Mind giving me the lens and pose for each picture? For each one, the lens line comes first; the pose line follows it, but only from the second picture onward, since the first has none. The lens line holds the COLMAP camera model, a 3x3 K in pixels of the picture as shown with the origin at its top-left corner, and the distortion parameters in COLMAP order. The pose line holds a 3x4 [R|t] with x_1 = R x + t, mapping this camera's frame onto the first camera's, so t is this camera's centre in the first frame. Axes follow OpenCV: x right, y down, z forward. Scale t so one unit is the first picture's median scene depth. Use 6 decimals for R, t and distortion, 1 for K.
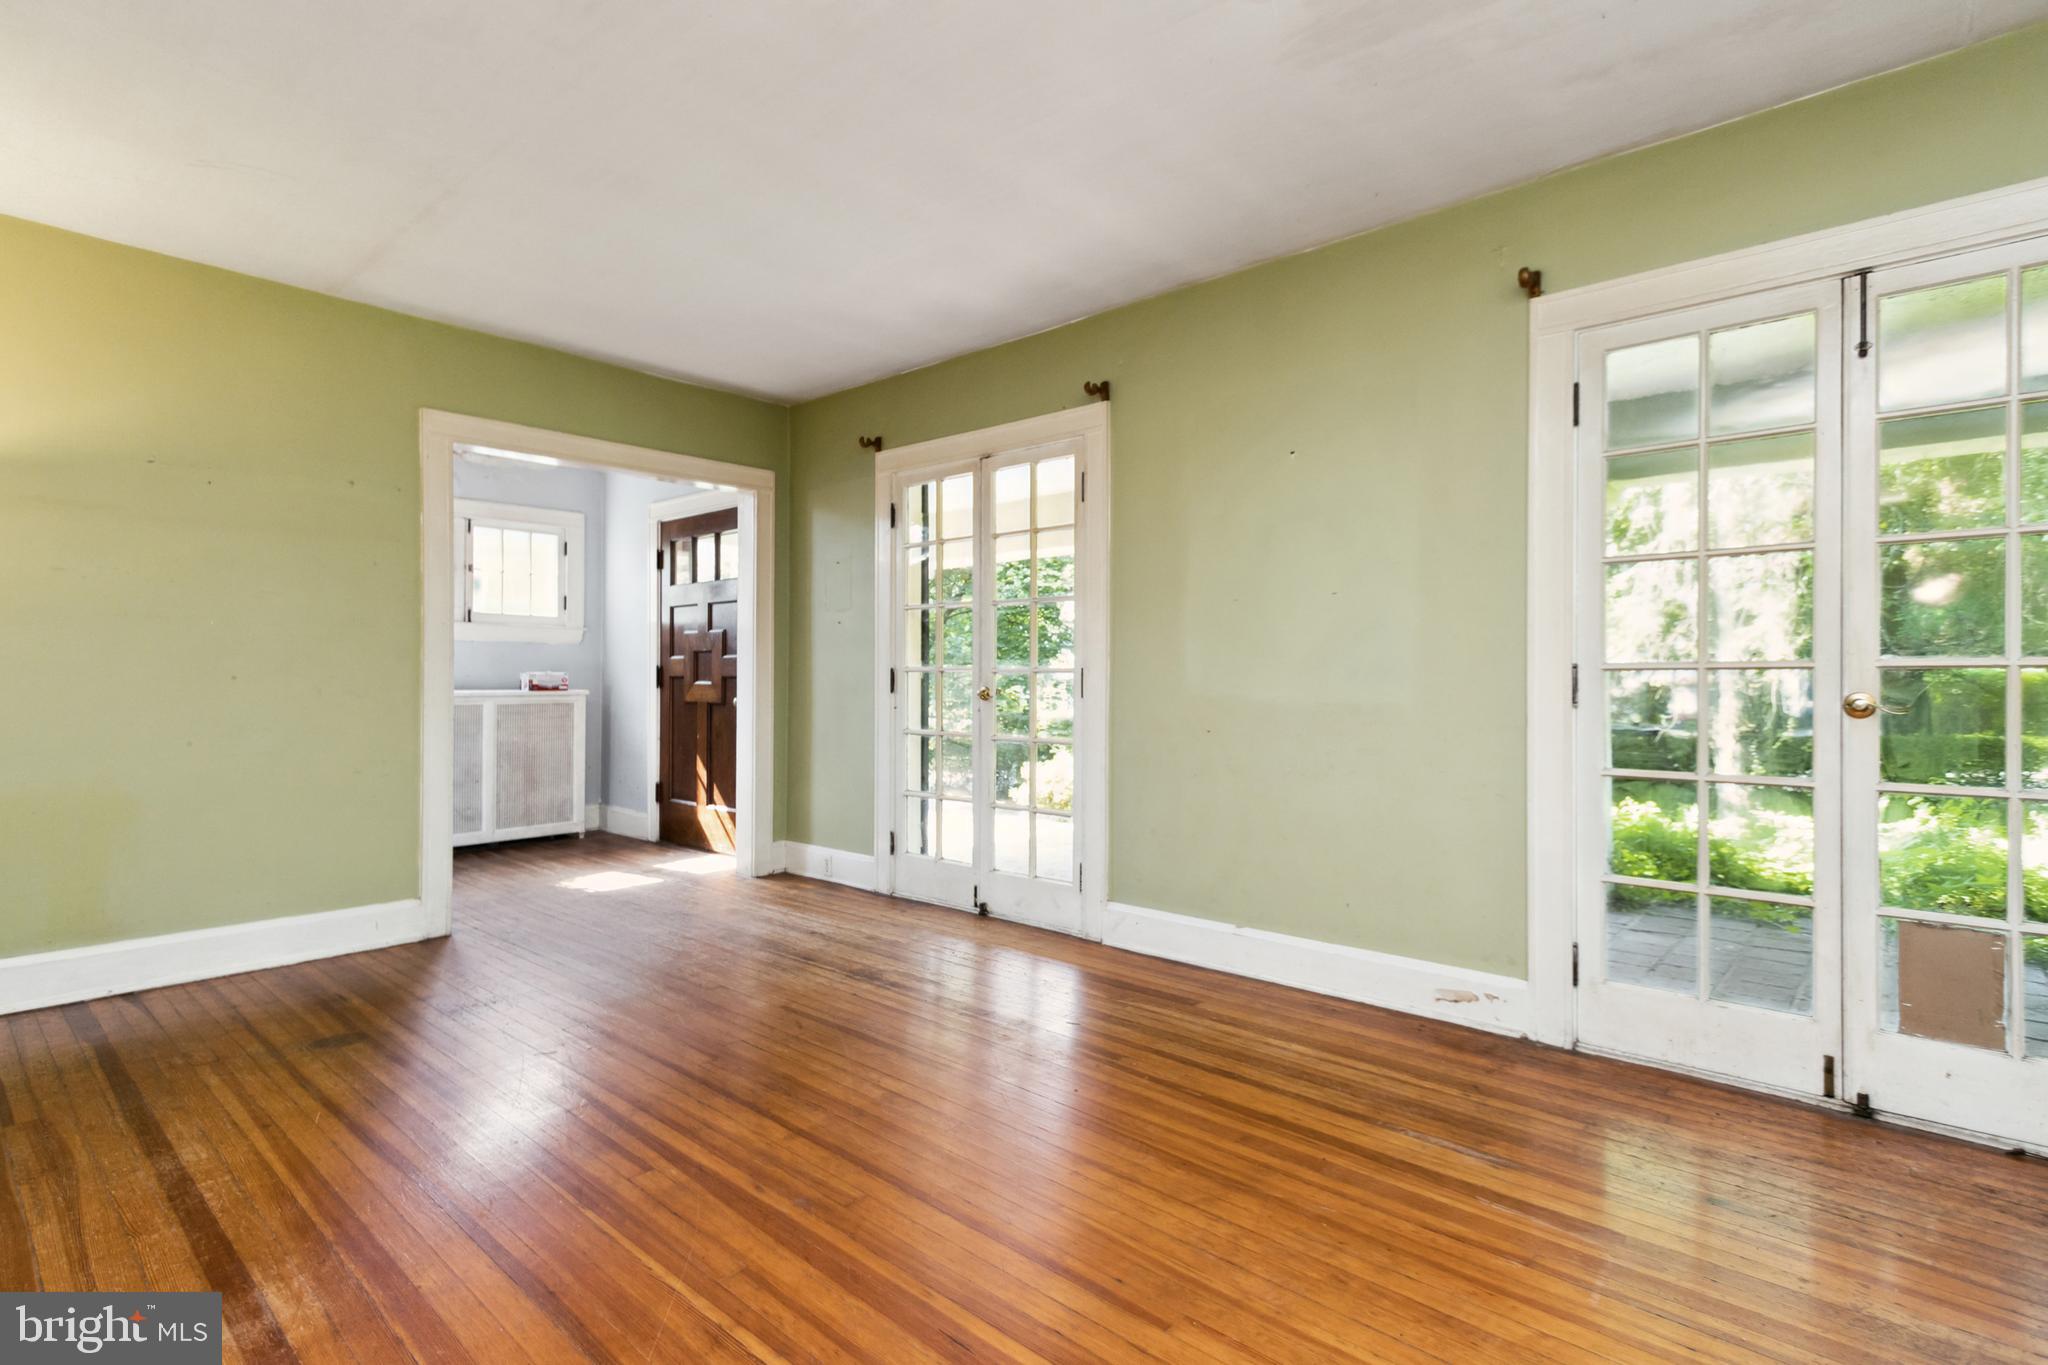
lens RADIAL K [[981.8, 0, 964.5], [0, 981.8, 683.9], [0, 0, 1]] dist [0.011586, -0.000106]
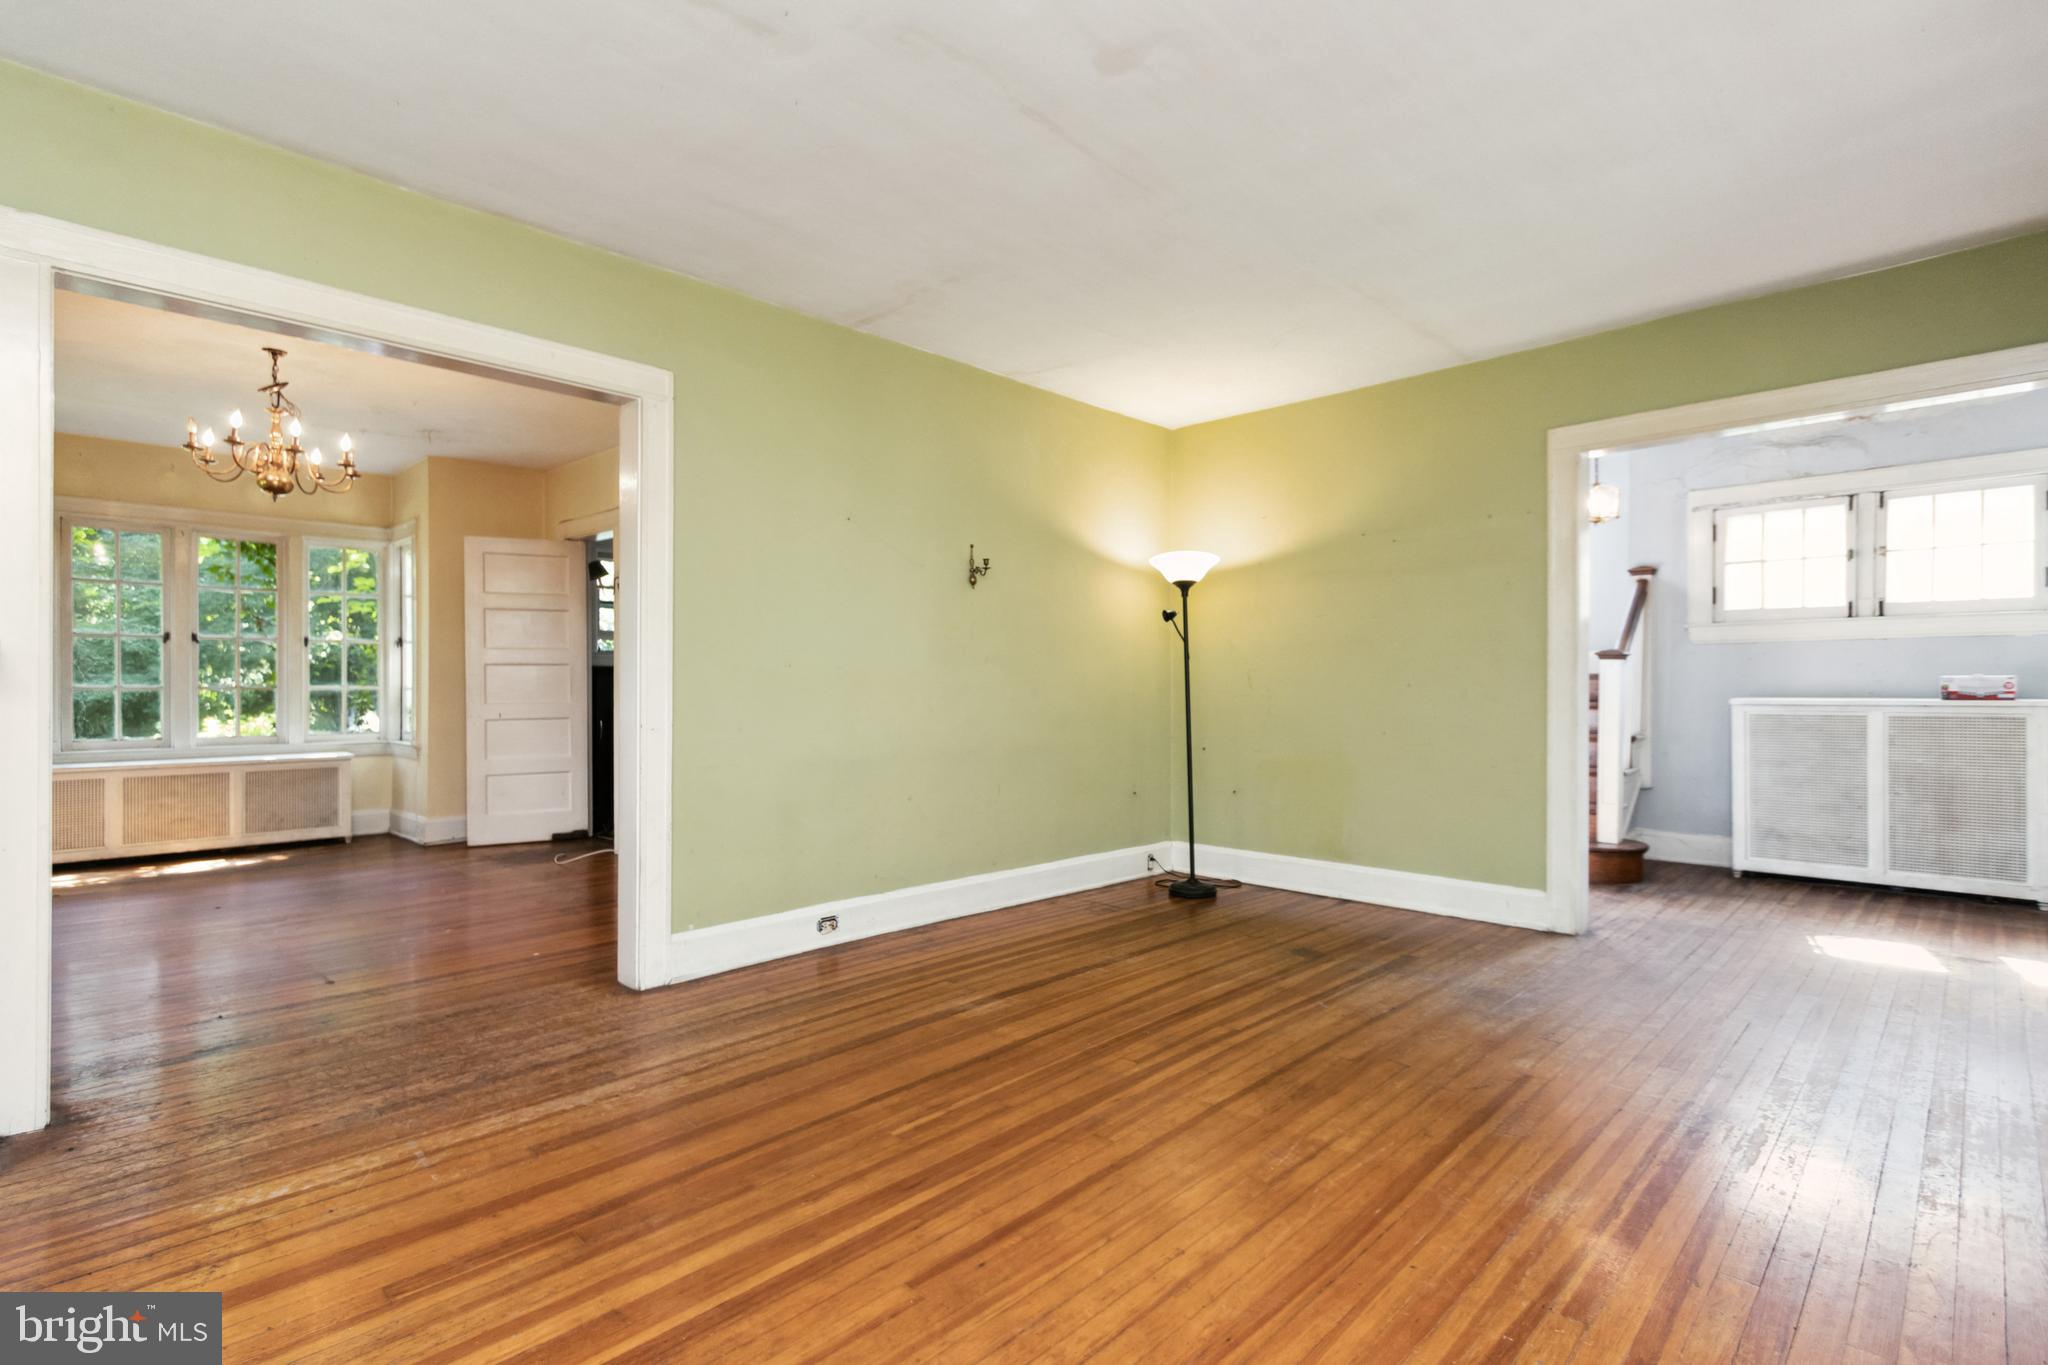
lens RADIAL K [[971.2, 0, 1024.0], [0, 971.2, 682.5], [0, 0, 1]] dist [-0.000351, -0.000037]
pose [[-0.008133, -0.004804, -0.999955, 0.596439], [-0.003296, 0.999983, -0.004777, -0.000766], [0.999961, 0.003257, -0.008149, 0.532041]]
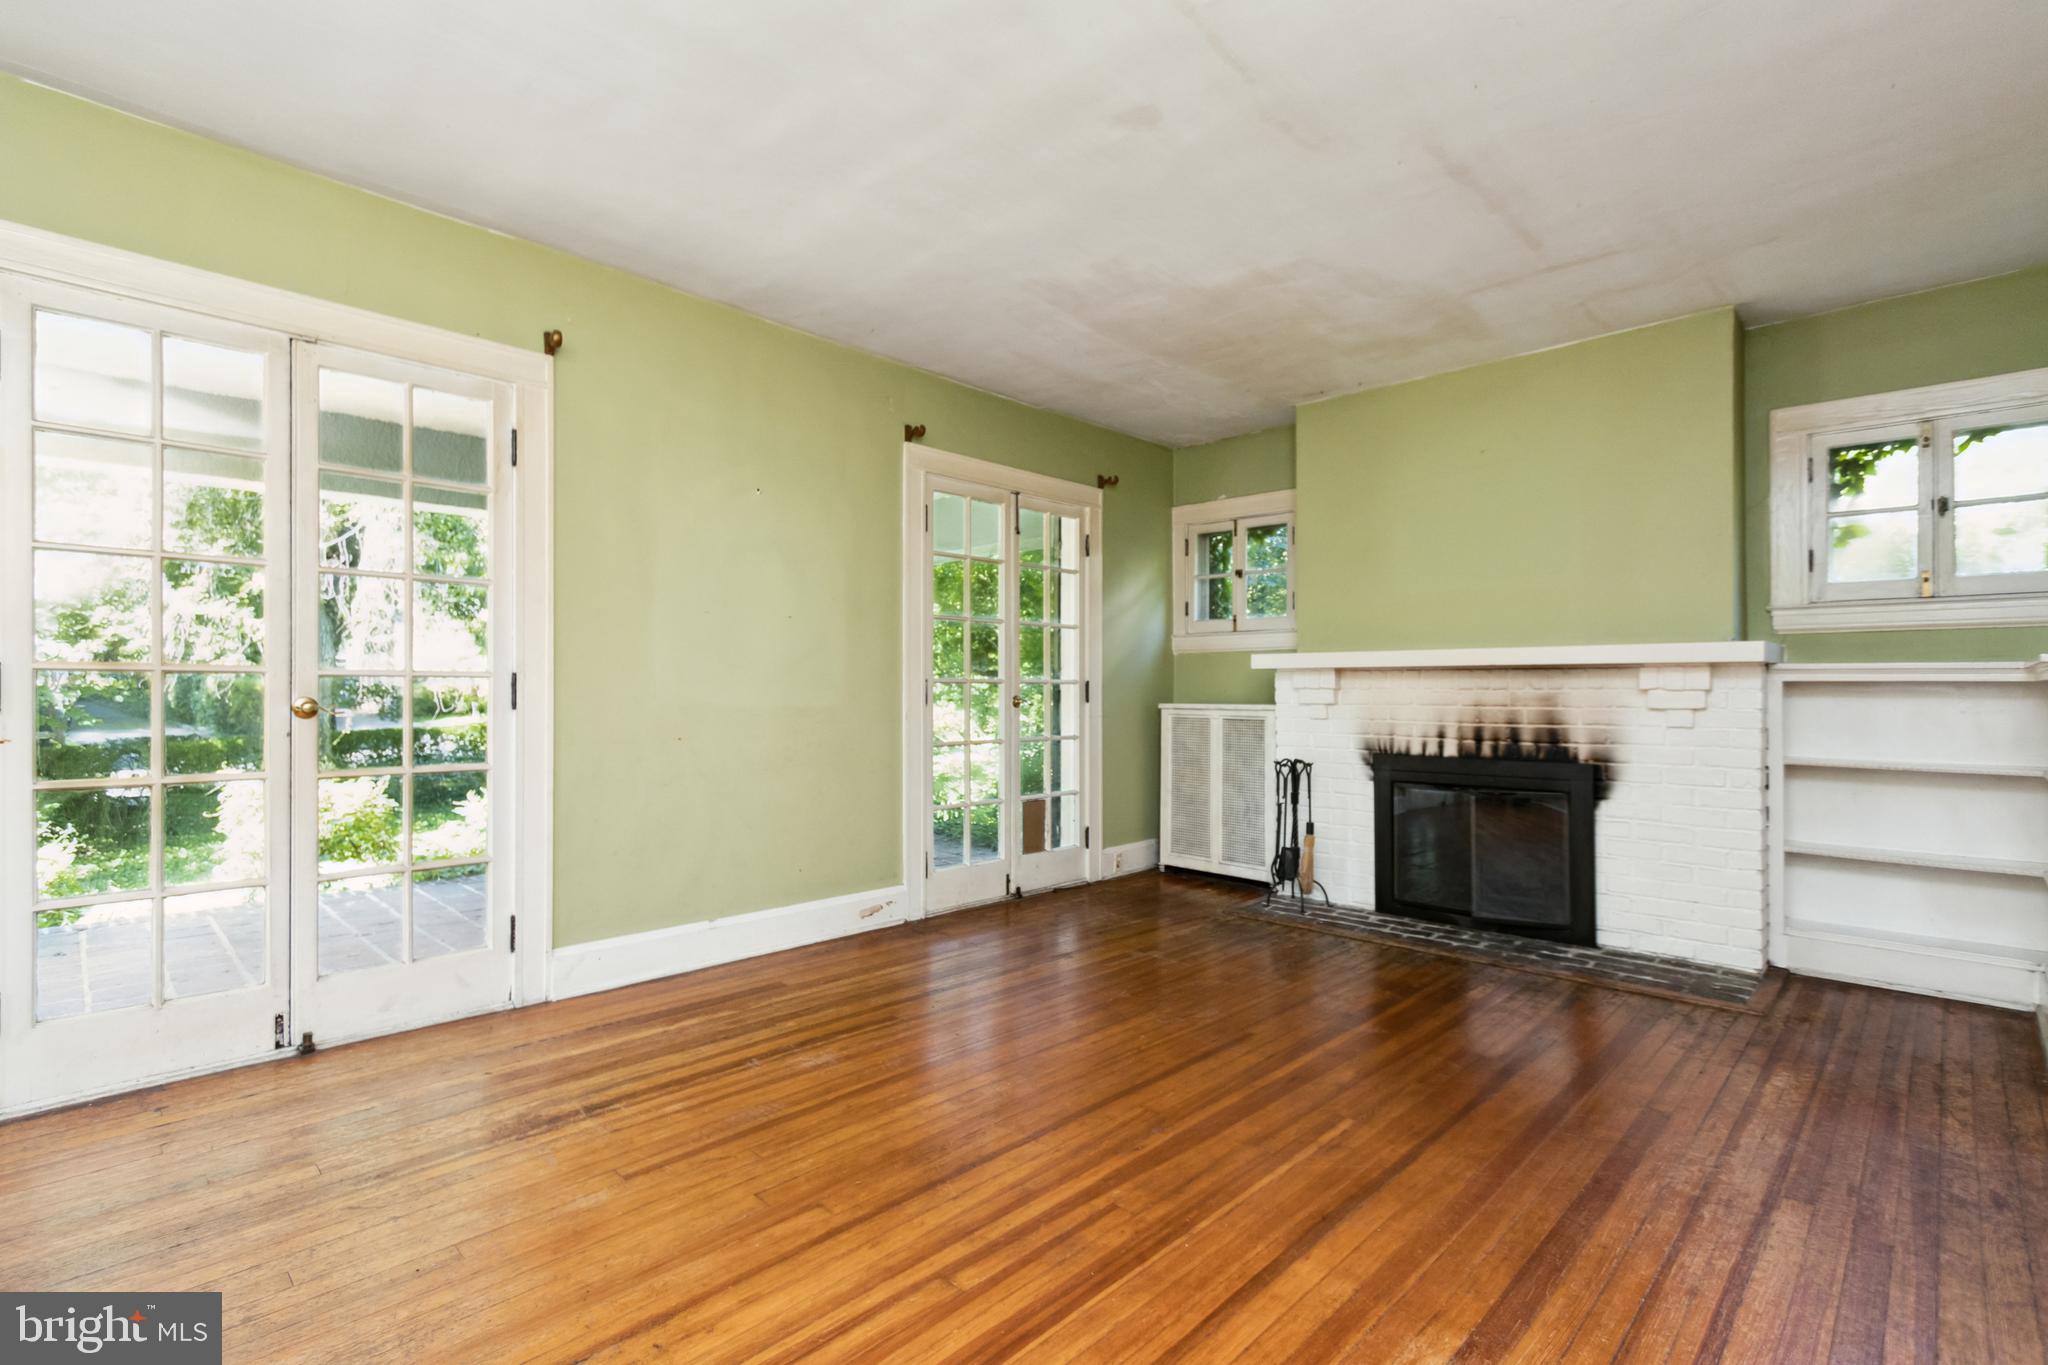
lens RADIAL K [[971.2, 0, 1024.0], [0, 971.2, 682.5], [0, 0, 1]] dist [-0.000351, -0.000037]
pose [[0.005791, 0.004429, 0.999973, -0.779550], [-0.001015, 0.999990, -0.004423, -0.005314], [-0.999983, -0.000989, 0.005796, 0.669520]]
